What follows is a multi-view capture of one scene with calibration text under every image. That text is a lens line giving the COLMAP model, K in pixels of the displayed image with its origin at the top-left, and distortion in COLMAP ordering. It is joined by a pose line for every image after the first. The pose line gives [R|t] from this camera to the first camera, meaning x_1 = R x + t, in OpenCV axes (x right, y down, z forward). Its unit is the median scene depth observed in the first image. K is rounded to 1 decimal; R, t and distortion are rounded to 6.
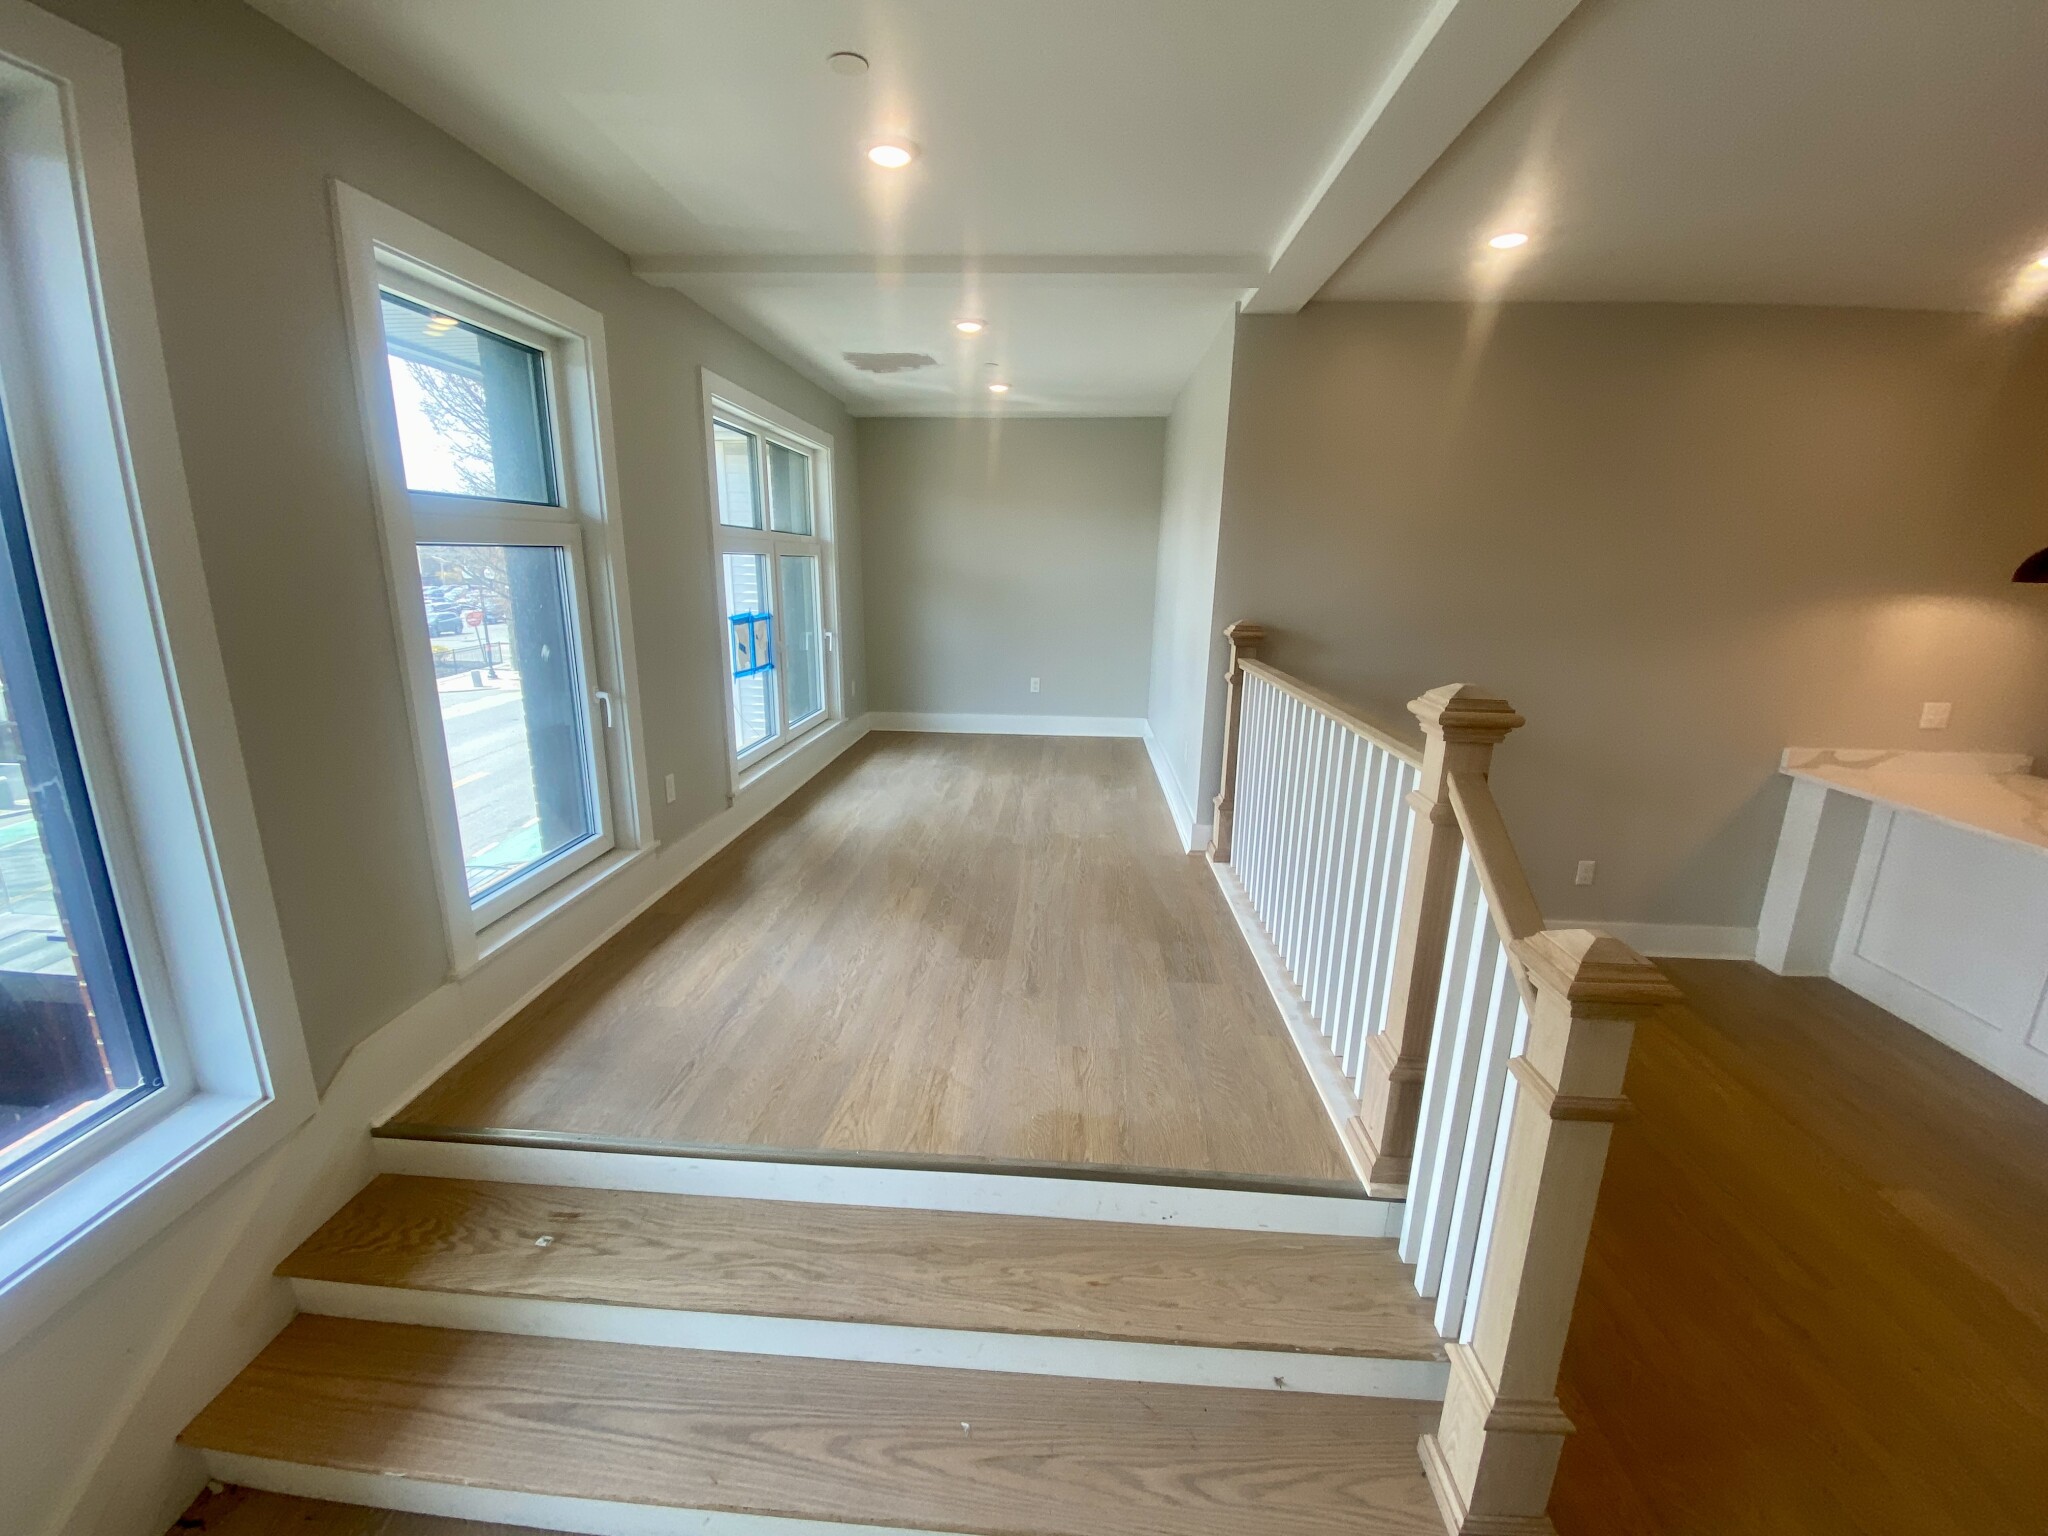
lens RADIAL K [[820.9, 0, 1016.4], [0, 820.9, 777.8], [0, 0, 1]] dist [0.020123, -0.021608]
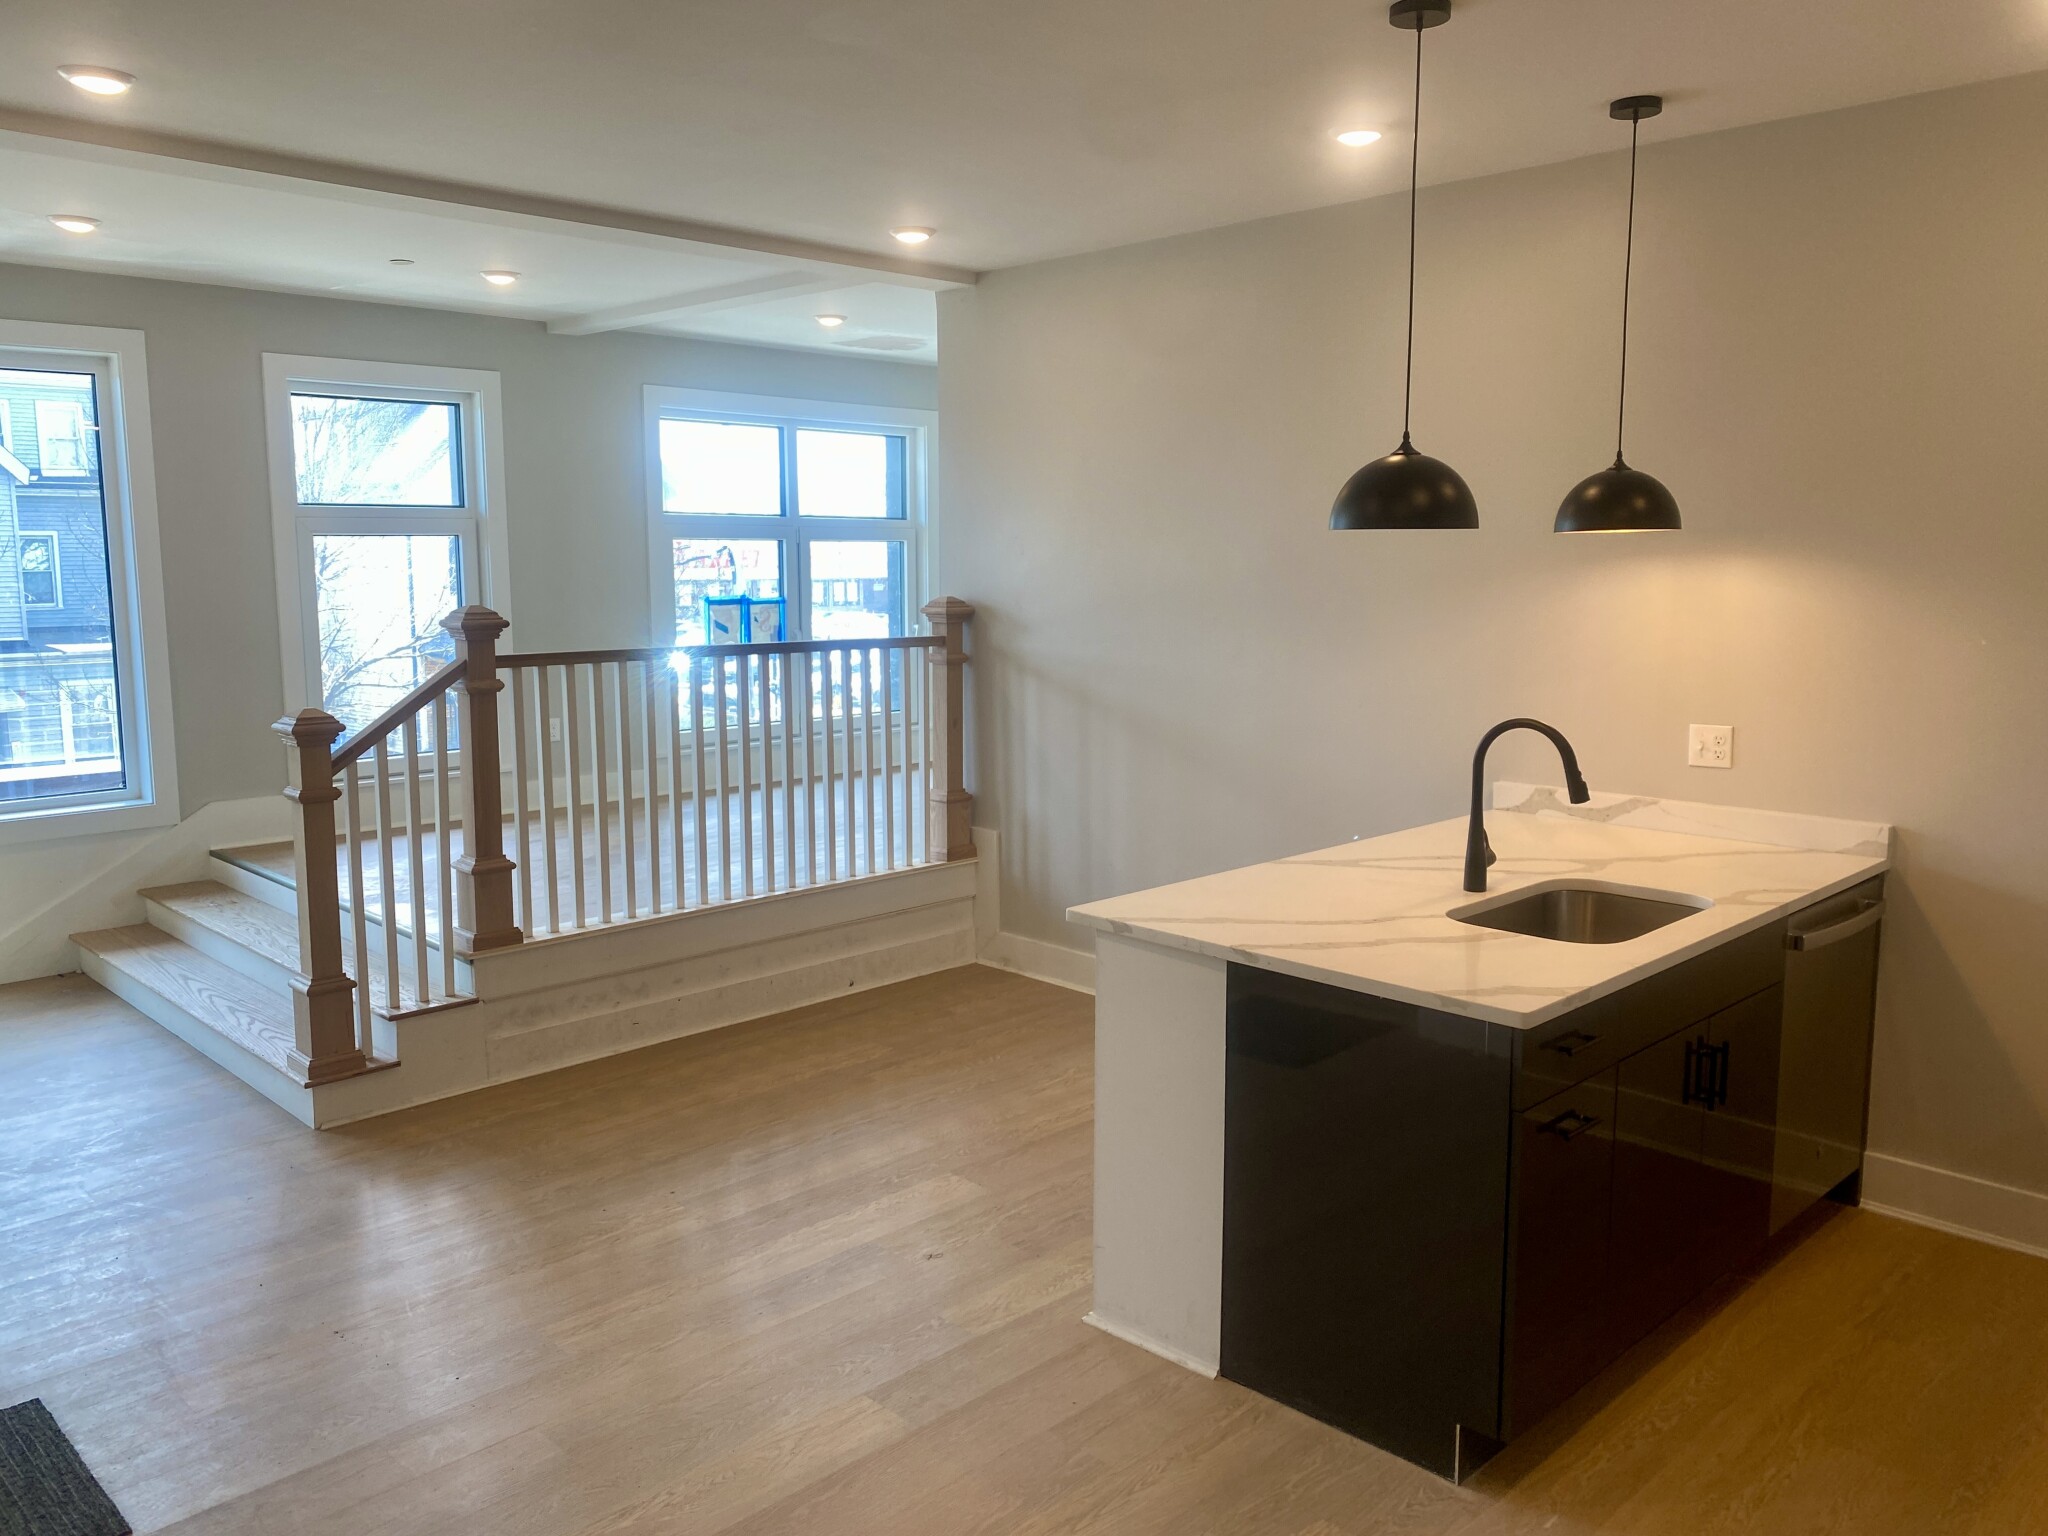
lens RADIAL K [[1573.6, 0, 1024.0], [0, 1573.6, 768.0], [0, 0, 1]] dist [-0.027738, 0.059173]
pose [[0.748903, 0.075318, -0.658386, 1.866855], [-0.156761, 0.985457, -0.065579, 0.125615], [0.643872, 0.152321, 0.749818, -0.299287]]
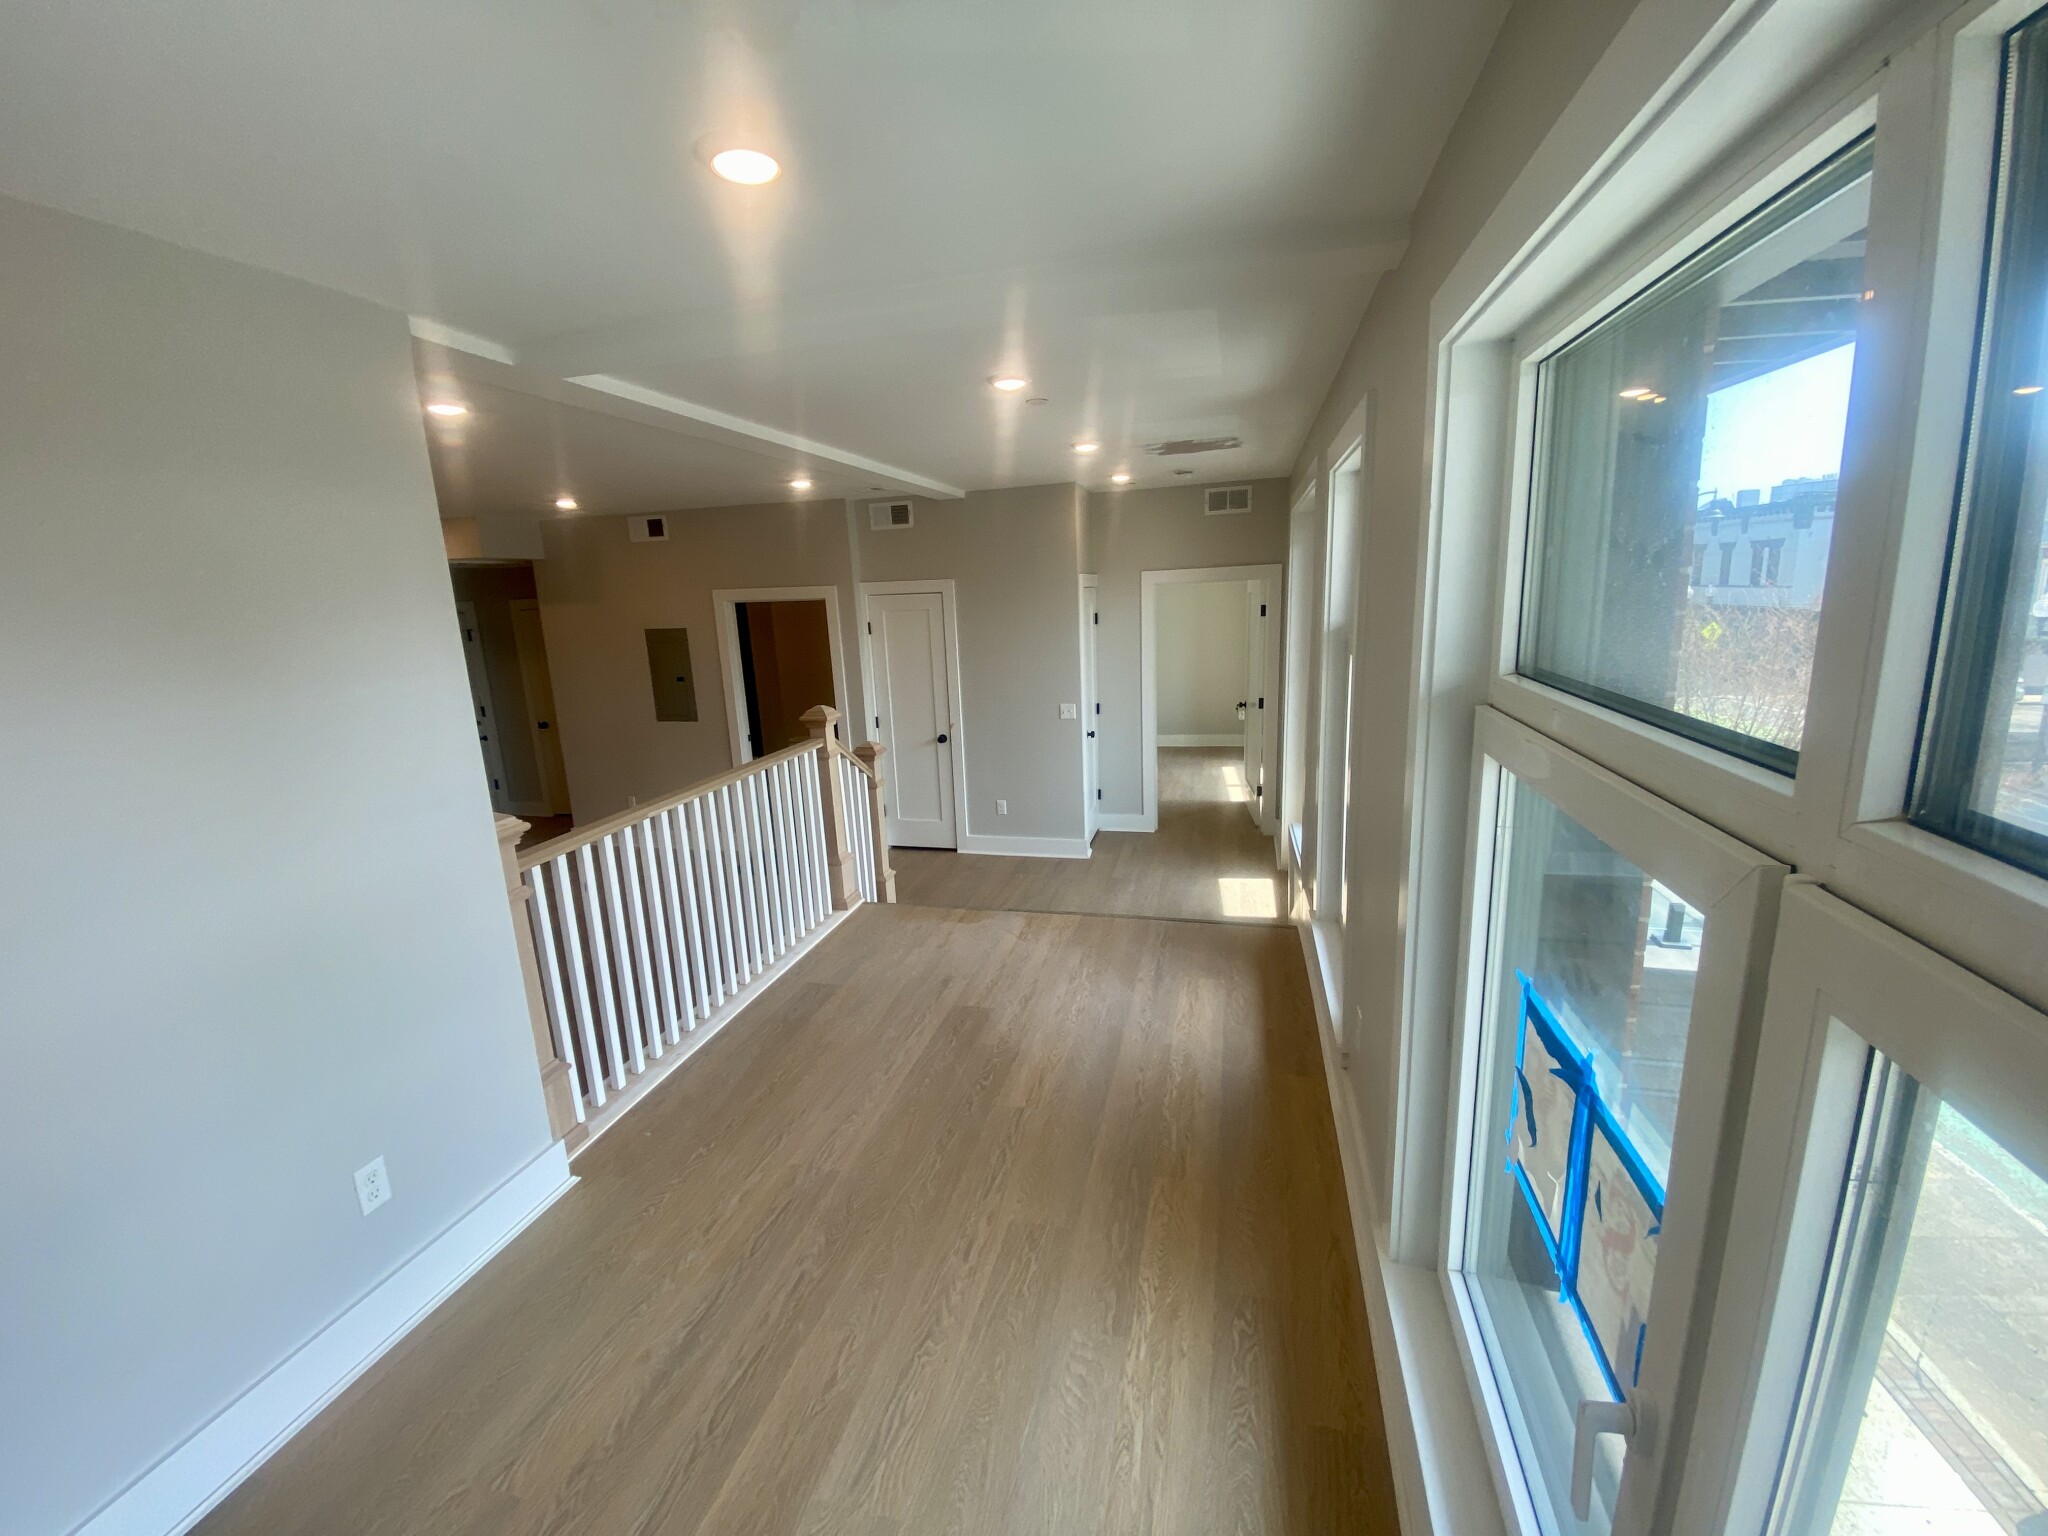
lens RADIAL K [[823.9, 0, 1024.4], [0, 823.9, 774.6], [0, 0, 1]] dist [0.020982, -0.024603]
pose [[-0.983975, -0.010378, 0.178007, -0.296614], [0.073288, 0.886545, 0.456800, -0.562901], [-0.162551, 0.462526, -0.871577, 1.716703]]
